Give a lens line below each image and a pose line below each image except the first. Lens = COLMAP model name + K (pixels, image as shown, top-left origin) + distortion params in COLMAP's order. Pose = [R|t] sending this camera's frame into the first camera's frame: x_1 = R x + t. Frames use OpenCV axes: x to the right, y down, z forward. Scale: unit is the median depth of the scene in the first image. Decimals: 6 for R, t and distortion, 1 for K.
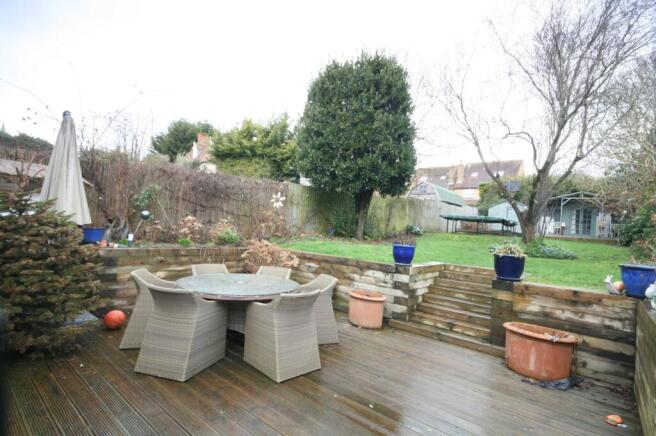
lens RADIAL K [[339.8, 0, 325.6], [0, 339.8, 217.1], [0, 0, 1]] dist [-0.005971, -0.000673]
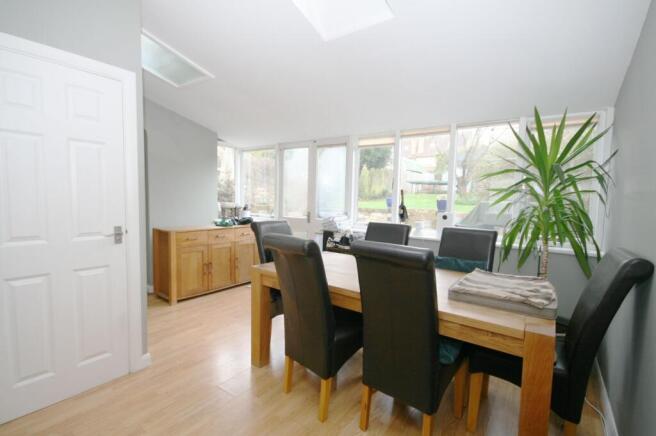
lens RADIAL K [[315.8, 0, 329.5], [0, 315.8, 220.6], [0, 0, 1]] dist [0.028621, 0.000468]
pose [[0.994402, -0.048371, 0.093945, -0.086302], [0.037653, 0.992917, 0.112686, -0.001765], [-0.098730, -0.108518, 0.989180, -0.213101]]
